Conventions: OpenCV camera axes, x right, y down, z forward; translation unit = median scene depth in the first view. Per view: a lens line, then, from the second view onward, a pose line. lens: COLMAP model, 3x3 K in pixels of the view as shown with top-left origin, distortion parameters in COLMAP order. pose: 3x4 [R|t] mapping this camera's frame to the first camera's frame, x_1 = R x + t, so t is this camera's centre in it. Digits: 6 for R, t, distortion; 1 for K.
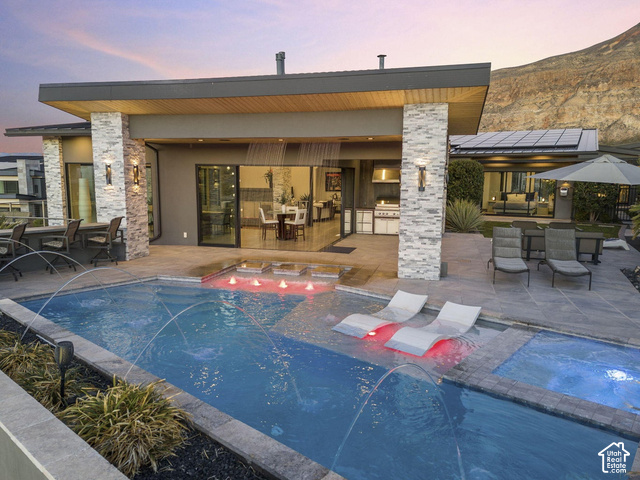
lens RADIAL K [[467.1, 0, 320.0], [0, 467.1, 240.0], [0, 0, 1]] dist [0.064146, -0.045615]
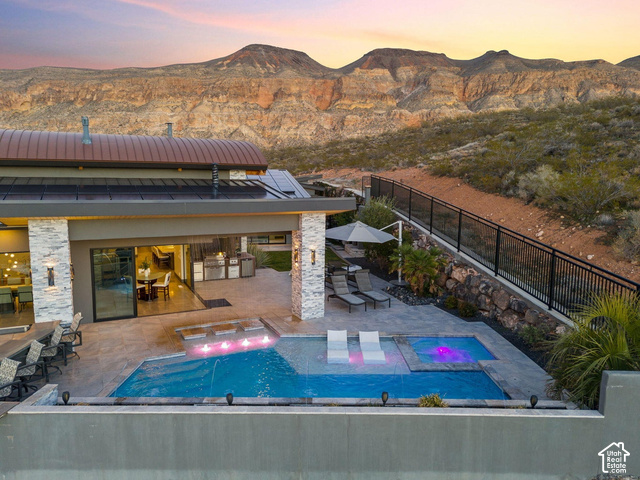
lens RADIAL K [[467.1, 0, 320.0], [0, 467.1, 240.0], [0, 0, 1]] dist [0.064146, -0.045615]
pose [[0.750794, -0.089410, 0.654458, -0.810151], [0.087899, 0.995508, 0.035165, -0.242139], [-0.654662, 0.031124, 0.755280, -0.238705]]
